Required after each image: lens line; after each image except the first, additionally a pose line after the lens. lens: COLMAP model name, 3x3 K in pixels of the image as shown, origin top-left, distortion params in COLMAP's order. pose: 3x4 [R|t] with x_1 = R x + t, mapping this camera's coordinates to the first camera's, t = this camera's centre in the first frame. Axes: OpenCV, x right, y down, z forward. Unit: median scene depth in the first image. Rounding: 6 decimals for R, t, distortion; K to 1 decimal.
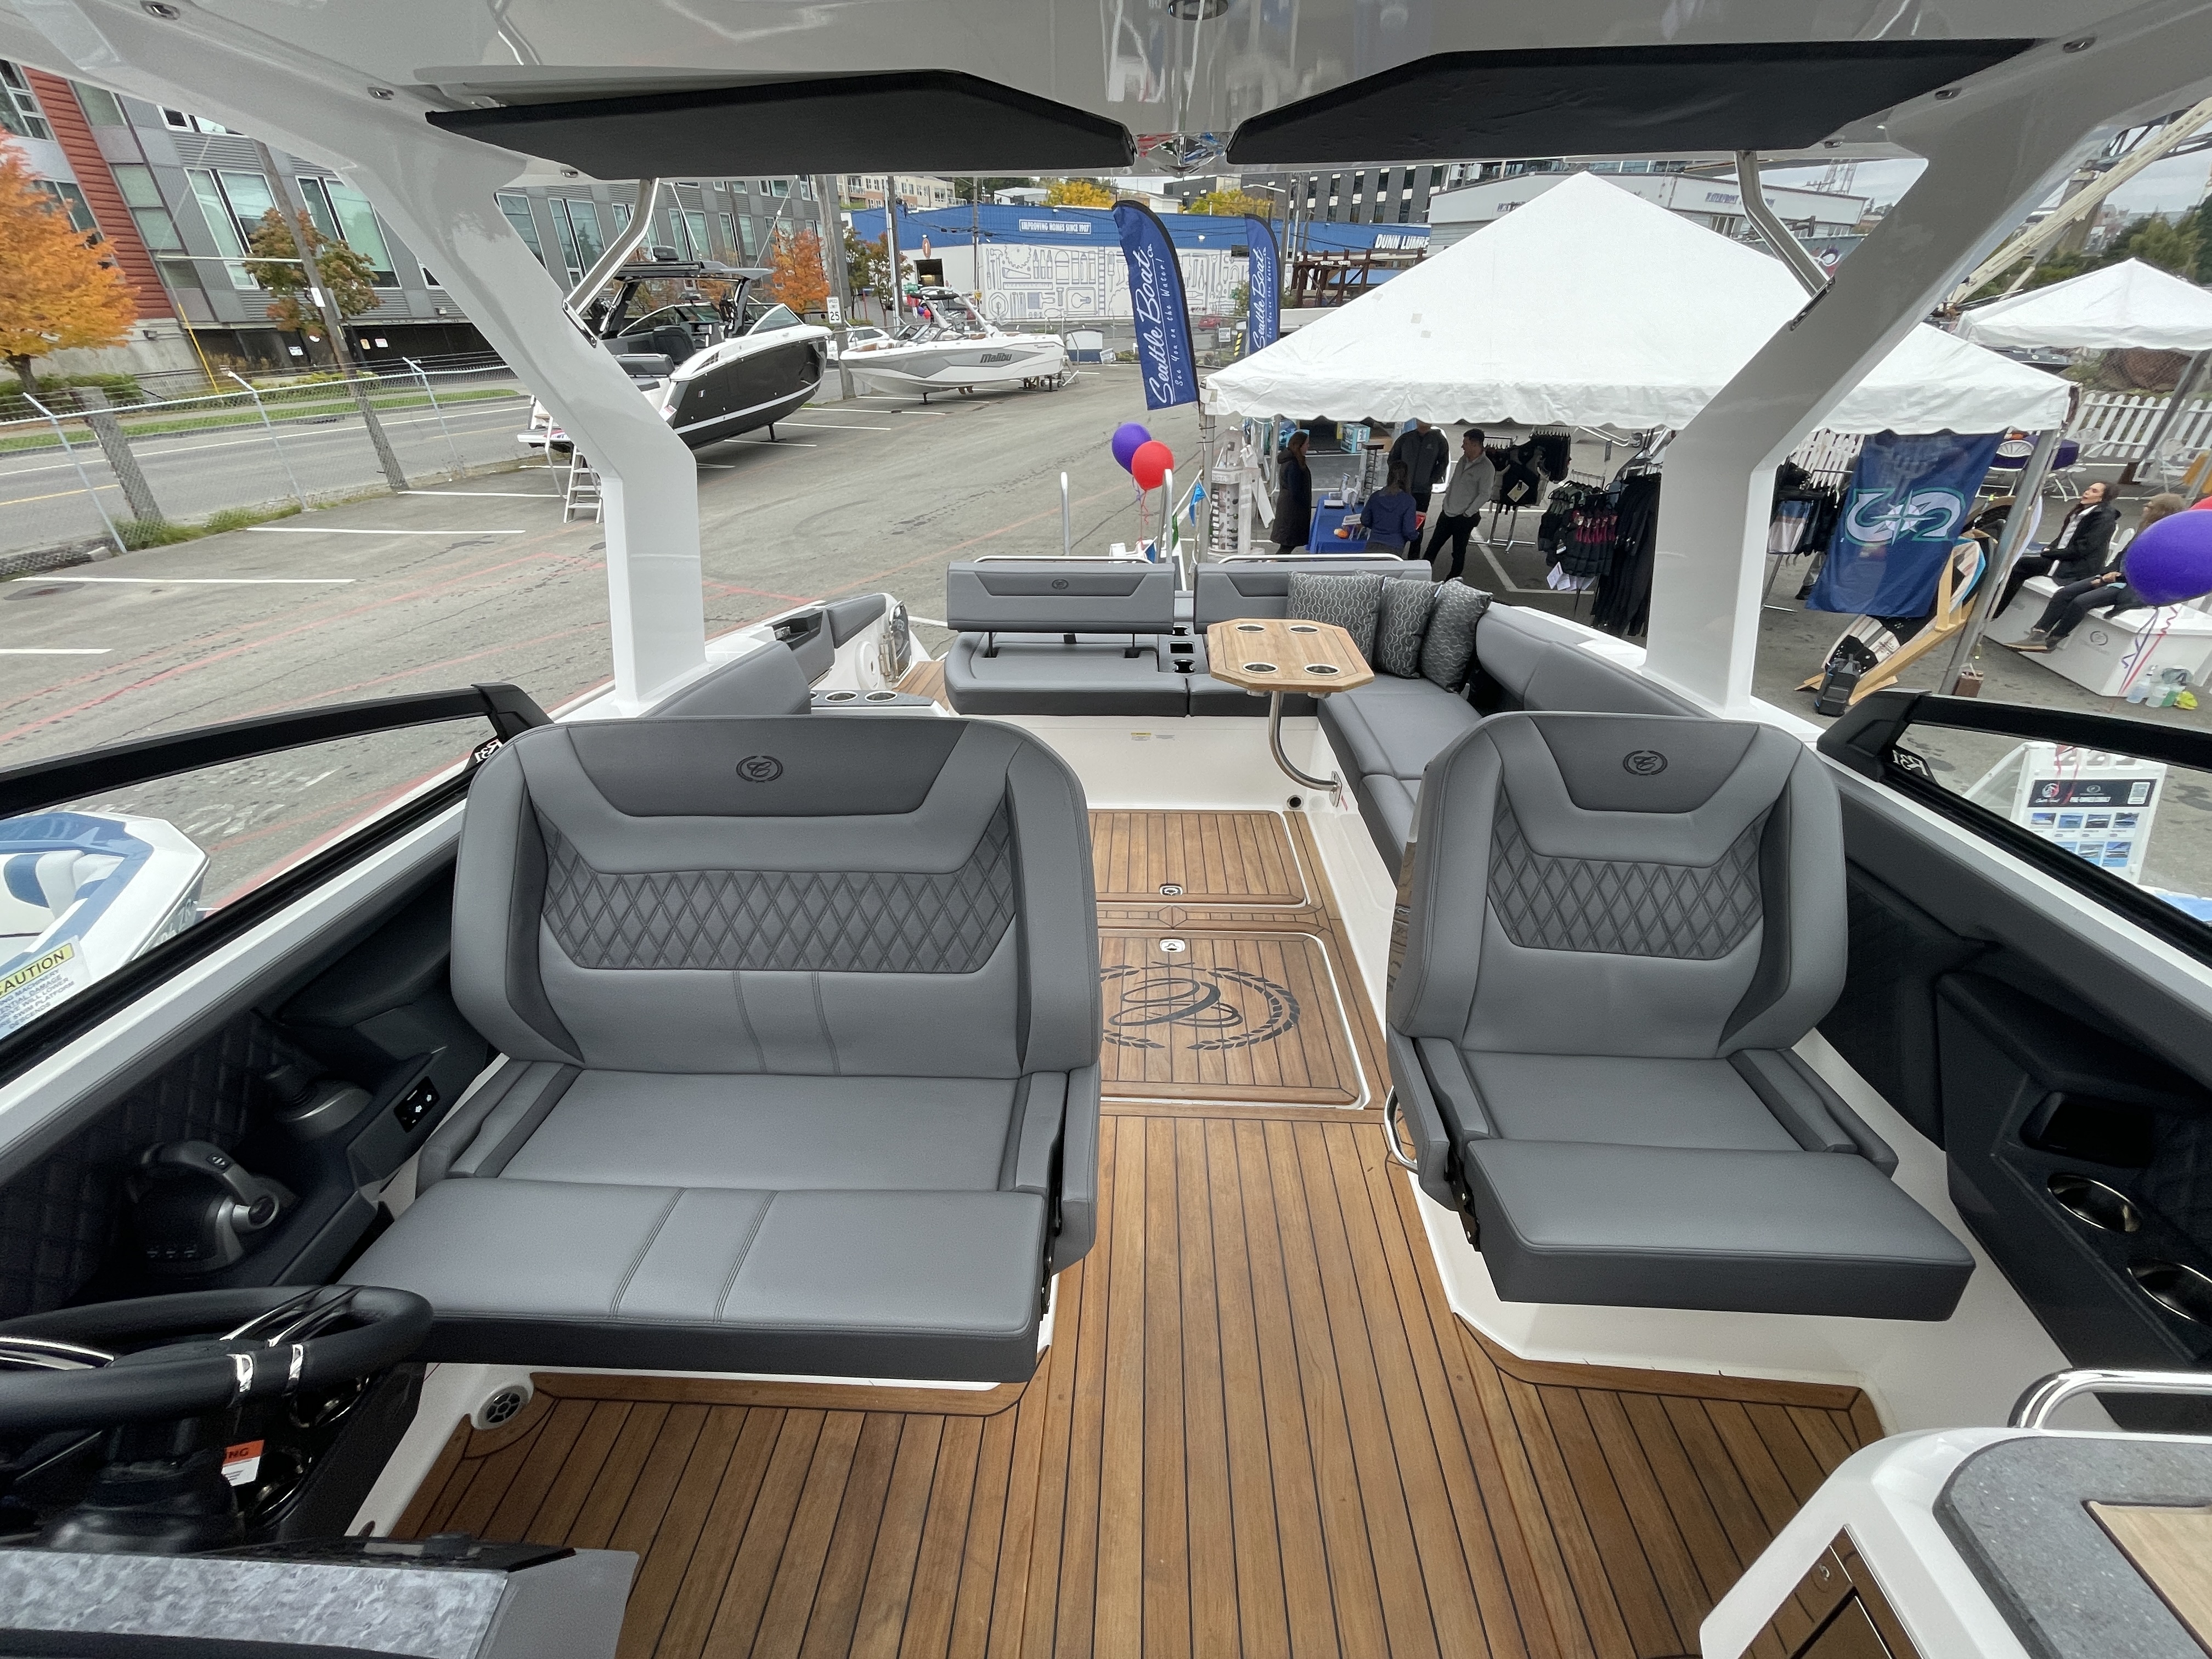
lens RADIAL K [[897.5, 0, 1098.2], [0, 897.5, 828.2], [0, 0, 1]] dist [-0.004743, 0.001229]
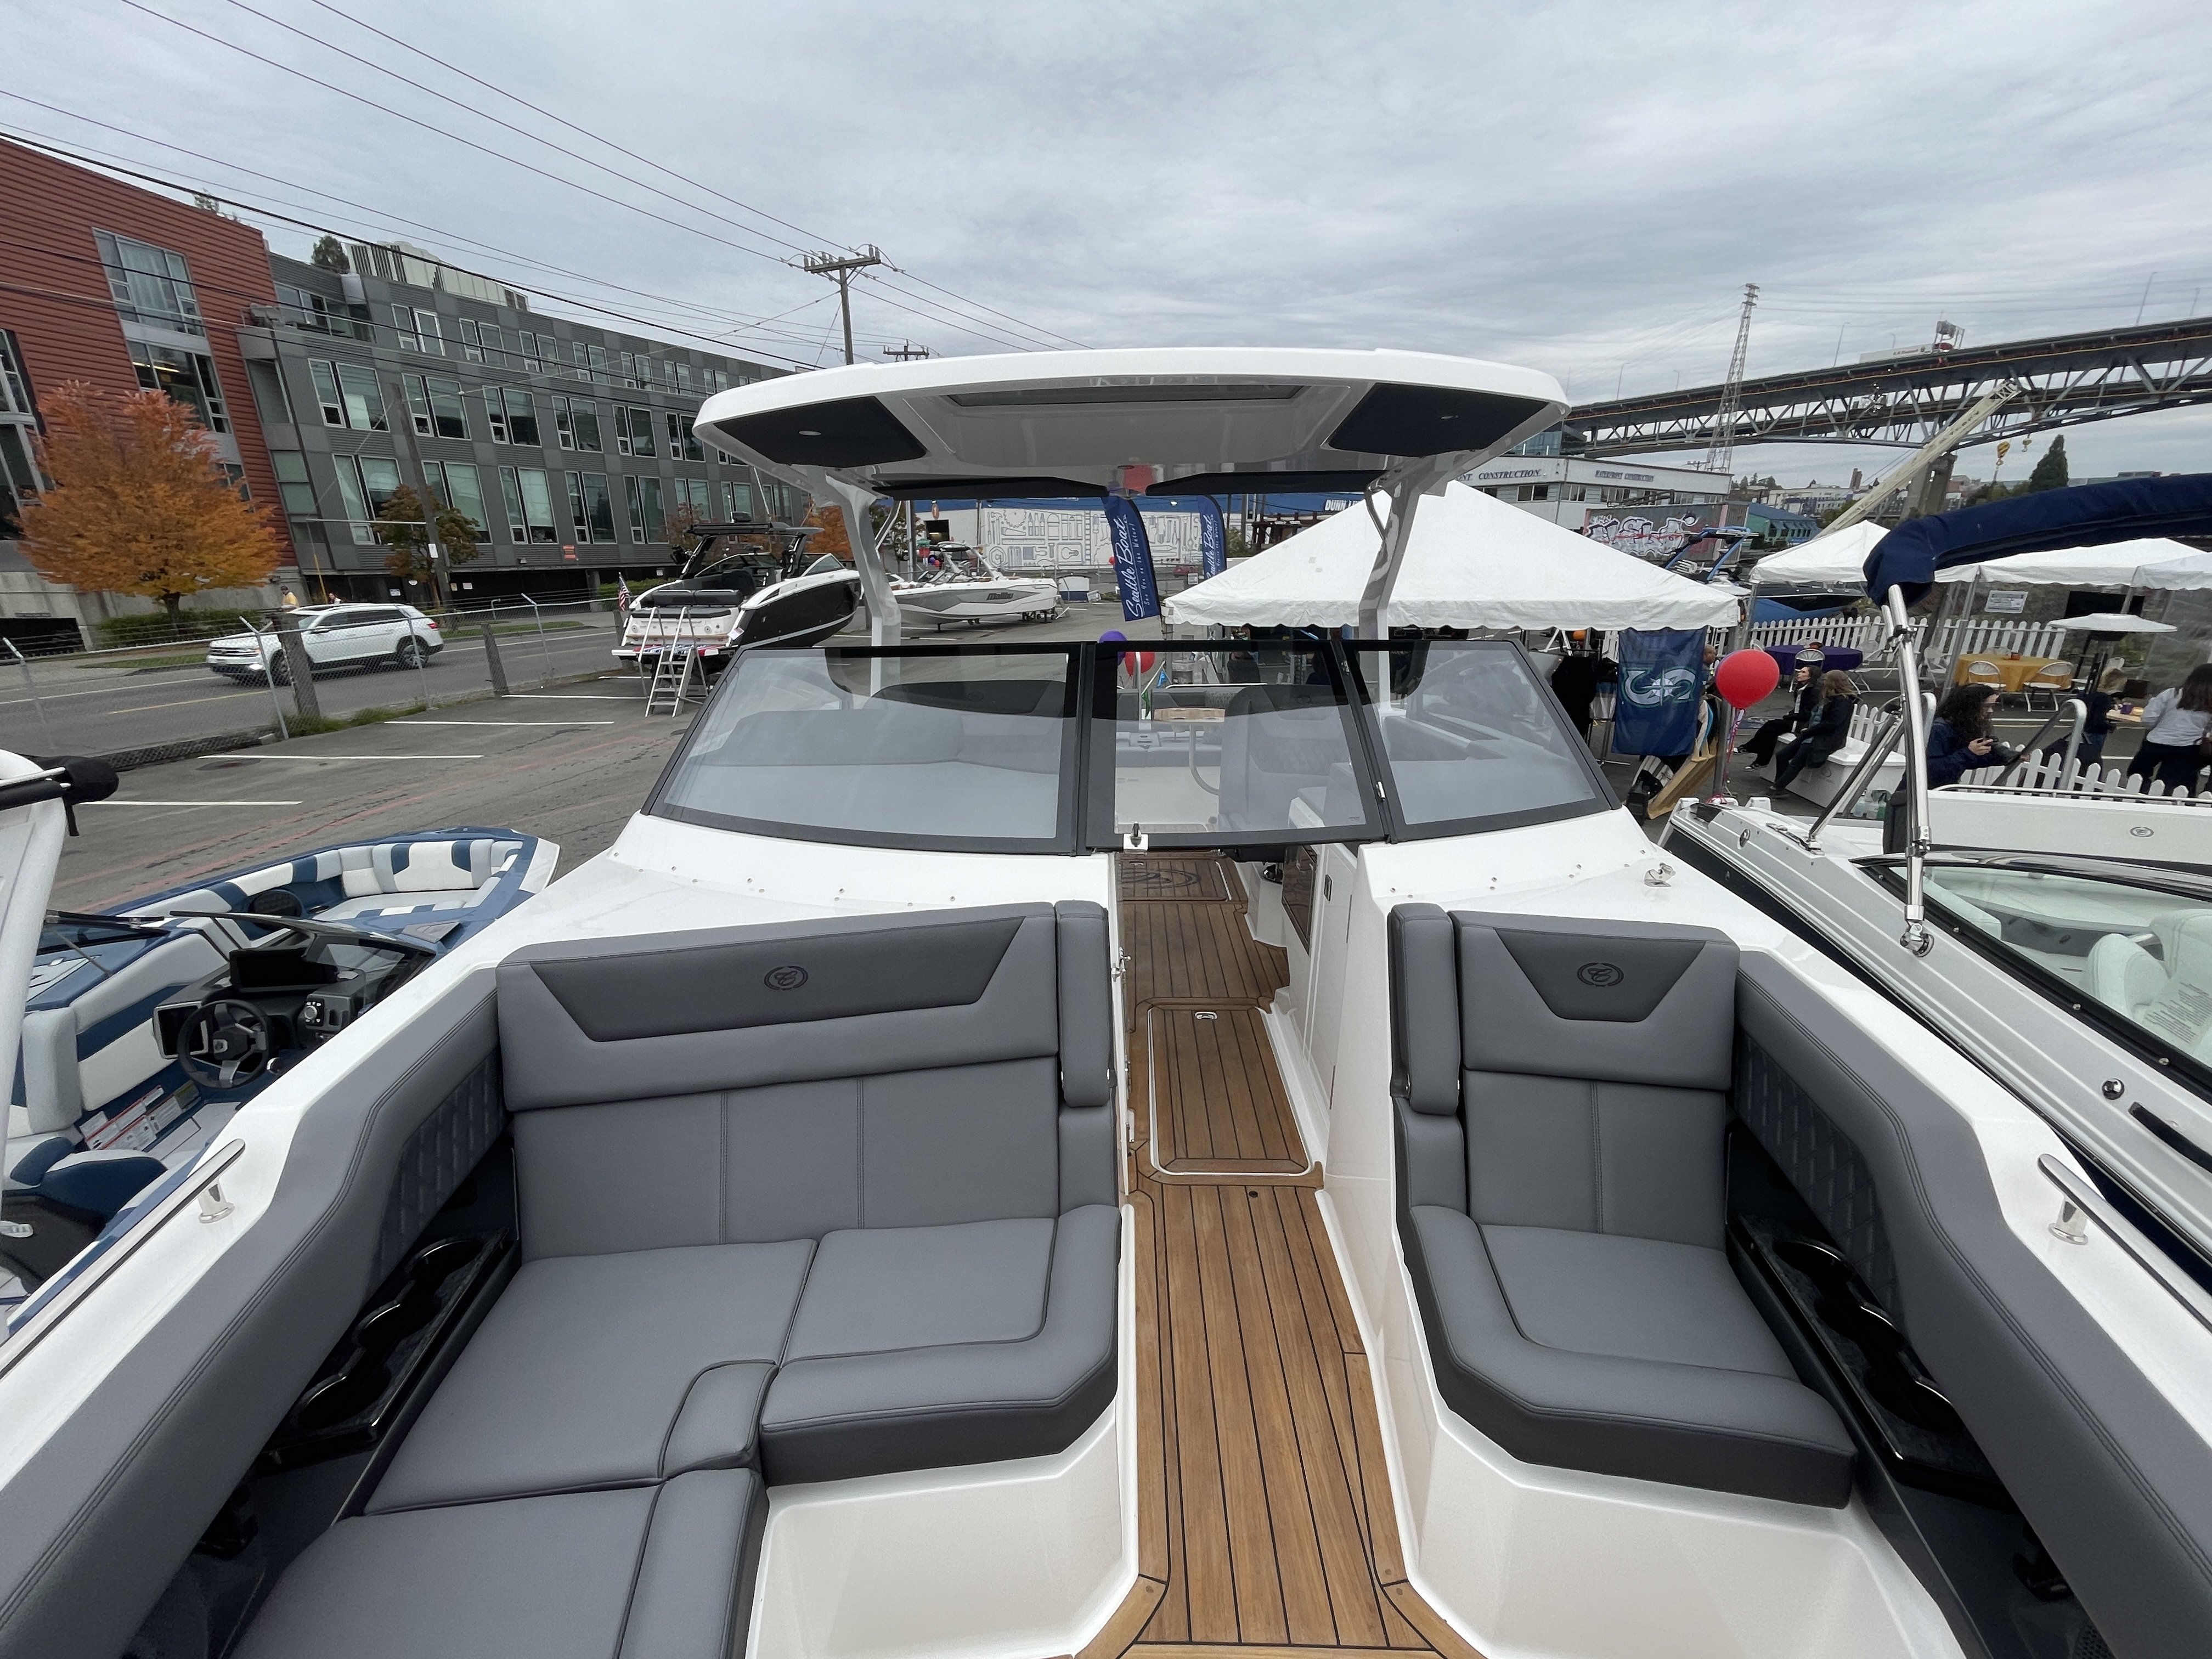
lens RADIAL K [[897.5, 0, 1109.5], [0, 897.5, 829.0], [0, 0, 1]] dist [-0.004743, 0.001229]
pose [[0.999647, -0.008711, 0.025086, -0.002688], [0.014289, 0.972699, -0.231628, 0.078226], [-0.022384, 0.231905, 0.972481, -0.127484]]
